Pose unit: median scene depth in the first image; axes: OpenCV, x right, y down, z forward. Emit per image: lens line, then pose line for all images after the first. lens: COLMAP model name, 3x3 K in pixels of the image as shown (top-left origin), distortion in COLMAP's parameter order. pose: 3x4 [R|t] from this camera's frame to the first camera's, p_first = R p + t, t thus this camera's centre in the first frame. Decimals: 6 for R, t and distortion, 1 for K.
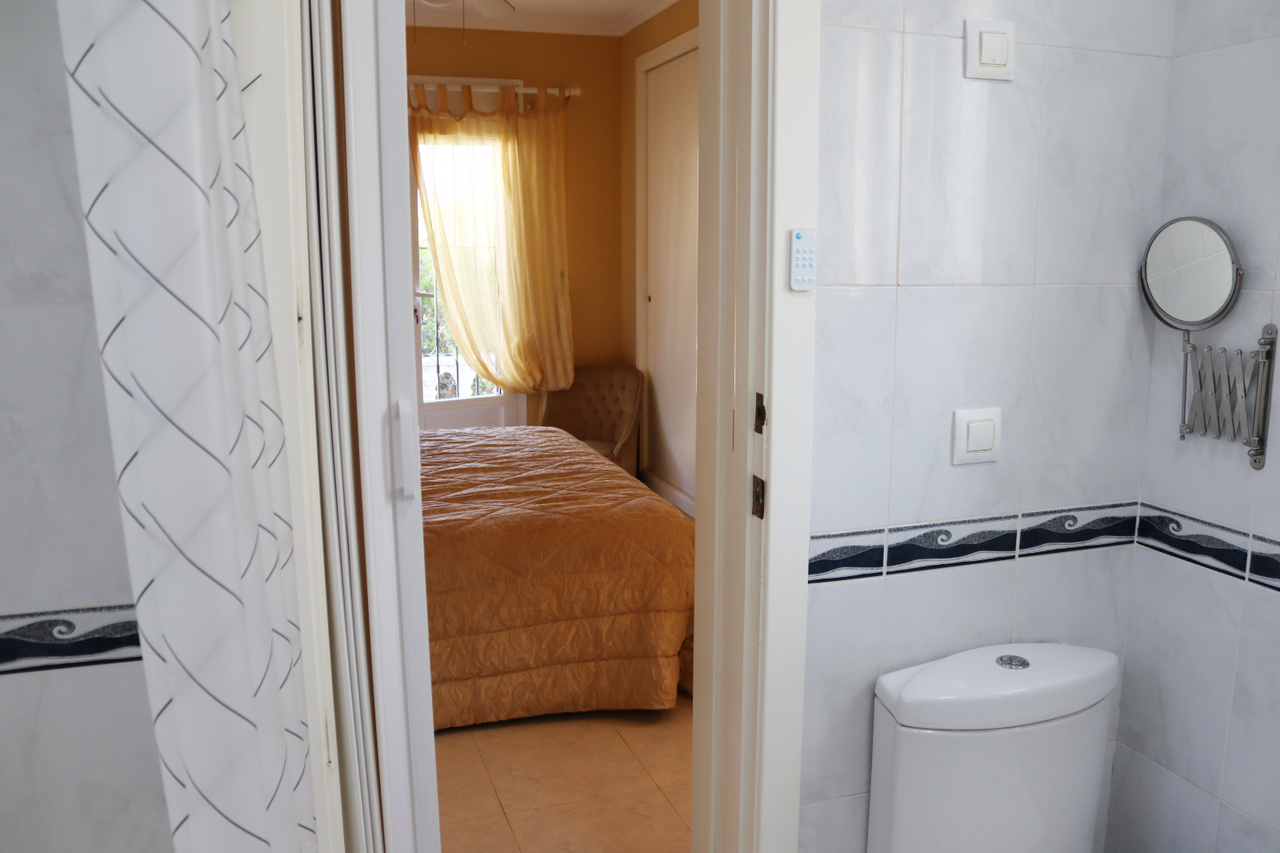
lens RADIAL K [[1045.5, 0, 640.0], [0, 1045.5, 426.5], [0, 0, 1]] dist [-0.161621, 0.133961]
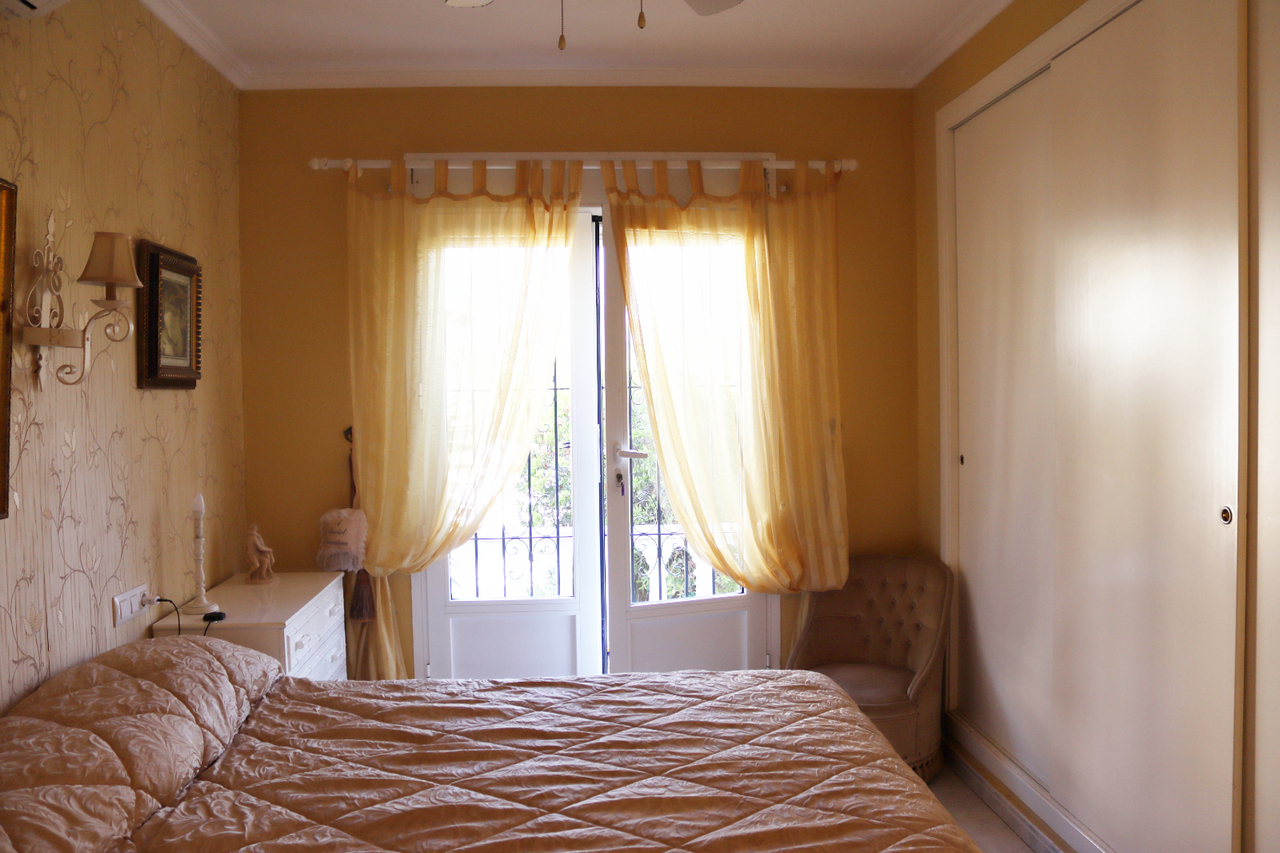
lens RADIAL K [[1045.5, 0, 640.0], [0, 1045.5, 426.5], [0, 0, 1]] dist [-0.161621, 0.133961]
pose [[0.965892, -0.005352, -0.258891, -0.020414], [-0.027281, 0.992119, -0.122289, -0.059911], [0.257505, 0.125181, 0.958134, 0.323814]]
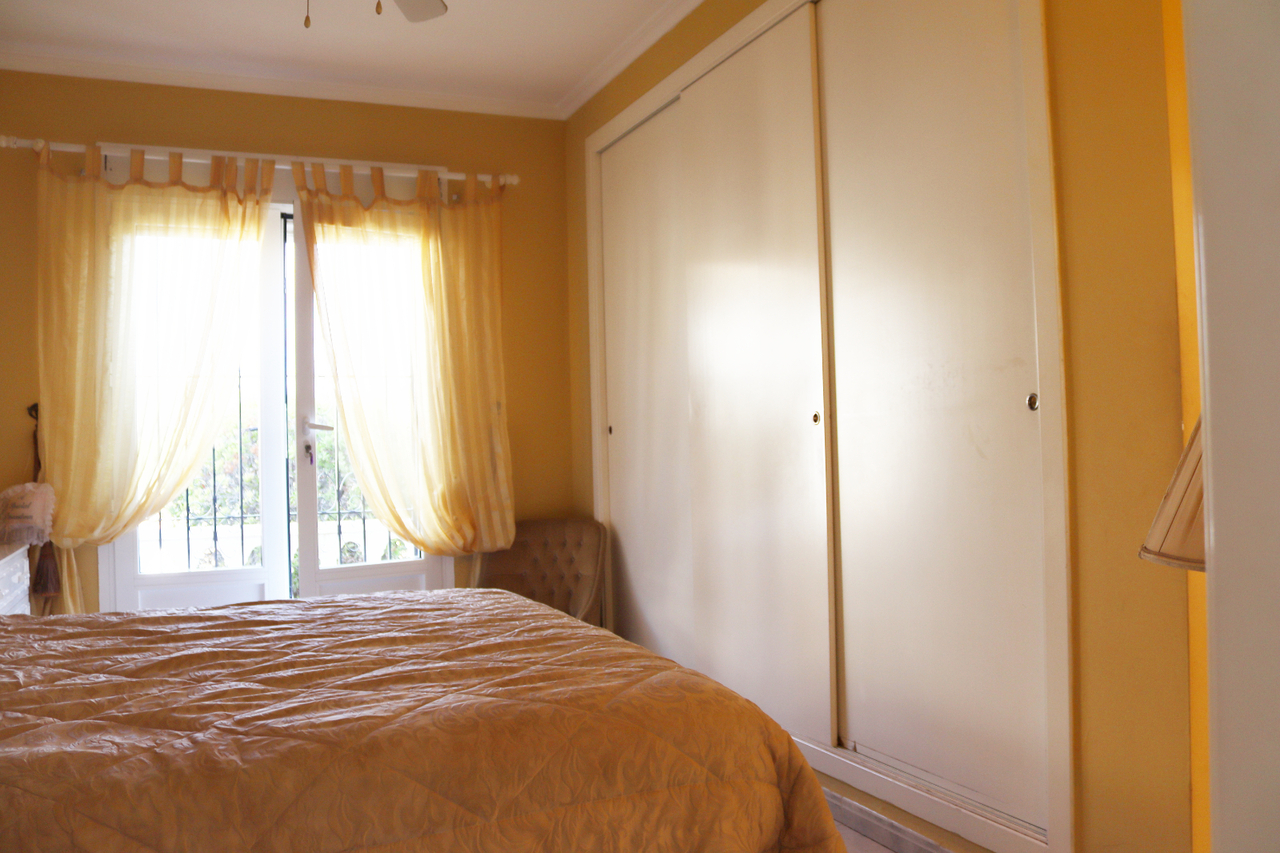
lens RADIAL K [[1045.5, 0, 640.0], [0, 1045.5, 426.5], [0, 0, 1]] dist [-0.161621, 0.133961]
pose [[0.995684, -0.024007, 0.089652, -0.041705], [0.040460, 0.981622, -0.186495, 0.025217], [-0.083527, 0.189318, 0.978357, 0.235525]]
